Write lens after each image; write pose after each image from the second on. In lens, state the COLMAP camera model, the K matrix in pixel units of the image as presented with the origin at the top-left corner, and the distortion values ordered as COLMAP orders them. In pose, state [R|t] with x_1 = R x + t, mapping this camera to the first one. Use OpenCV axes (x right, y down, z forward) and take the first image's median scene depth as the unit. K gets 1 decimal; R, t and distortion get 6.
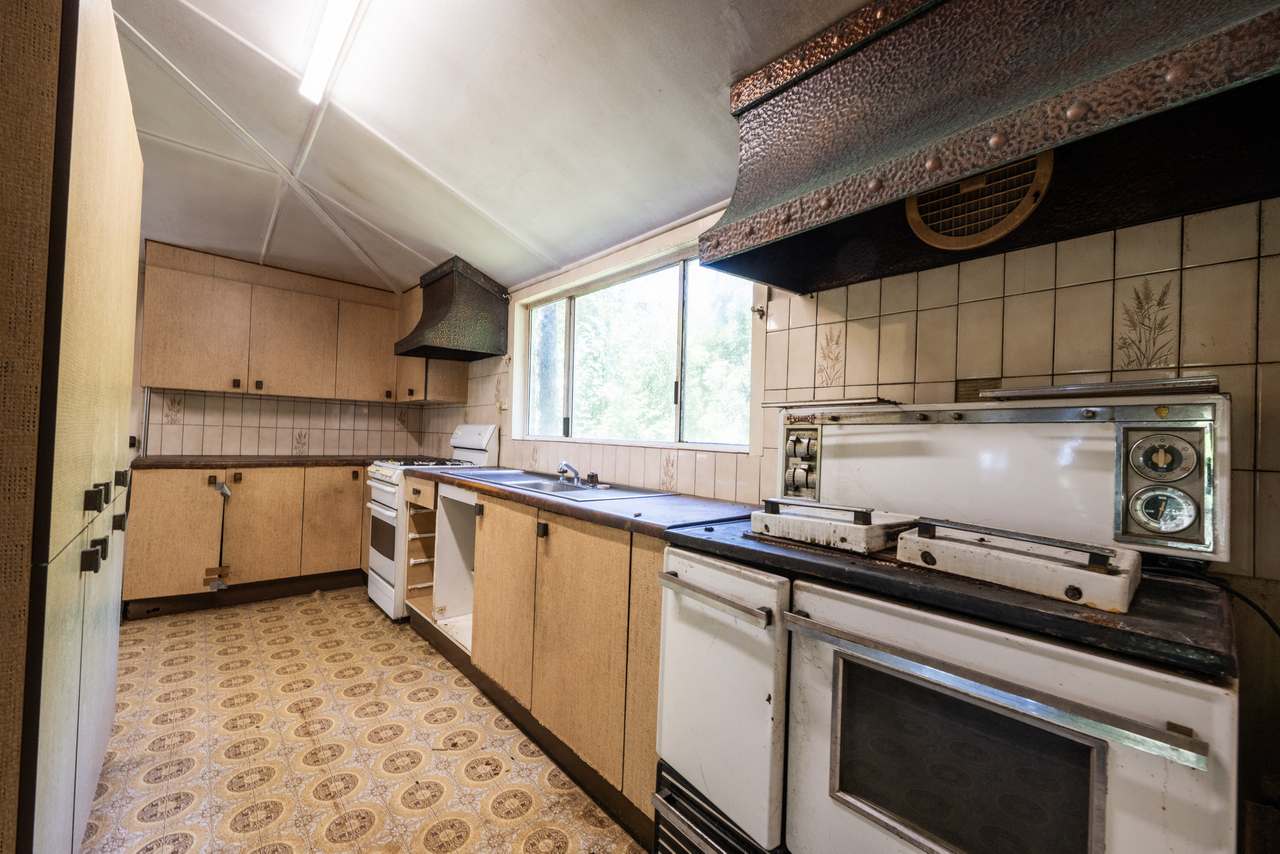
lens RADIAL K [[508.1, 0, 641.4], [0, 508.1, 429.1], [0, 0, 1]] dist [-0.000180, -0.000009]
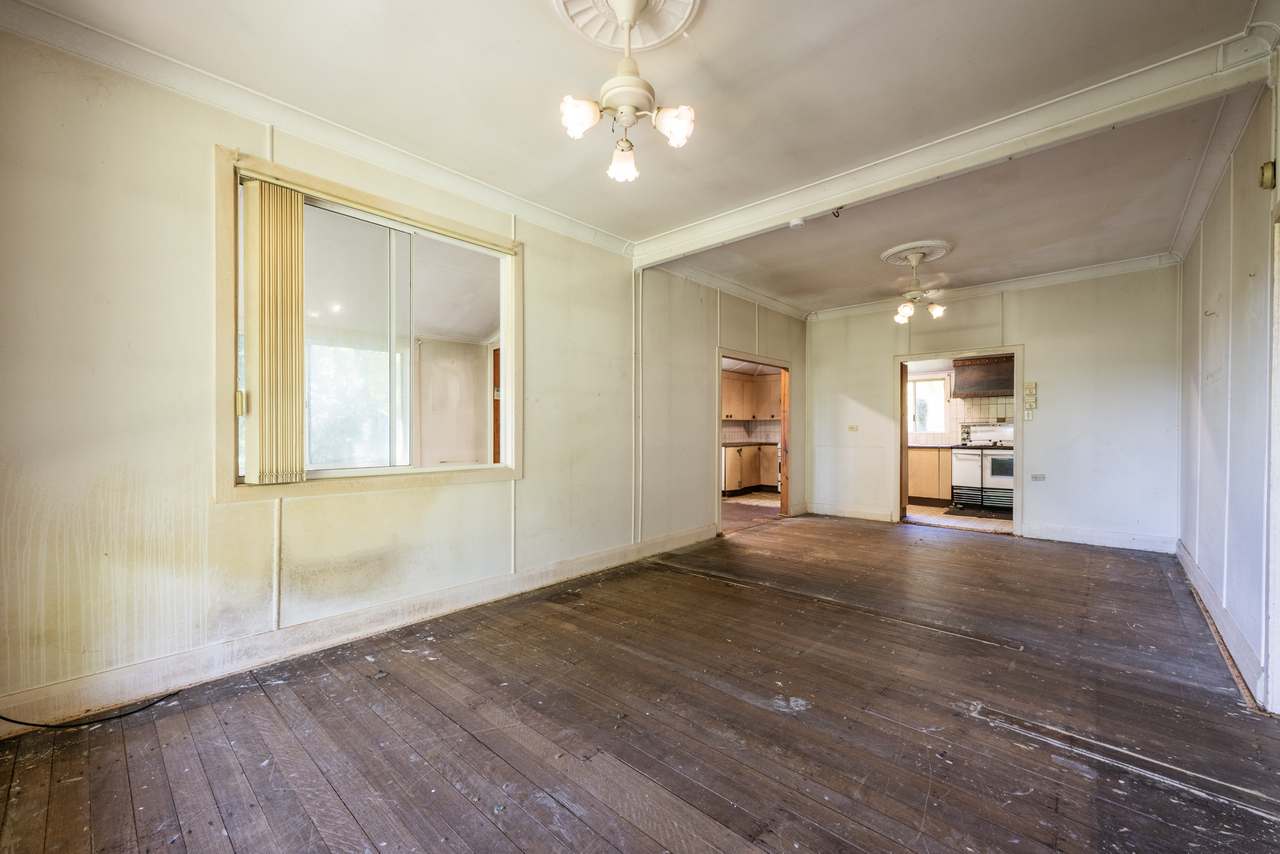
lens RADIAL K [[508.1, 0, 639.0], [0, 508.1, 429.9], [0, 0, 1]] dist [-0.000180, -0.000009]
pose [[0.993498, -0.037949, 0.107343, -3.355219], [0.035997, 0.999150, 0.020068, -0.189657], [-0.108013, -0.016074, 0.994020, -3.556297]]
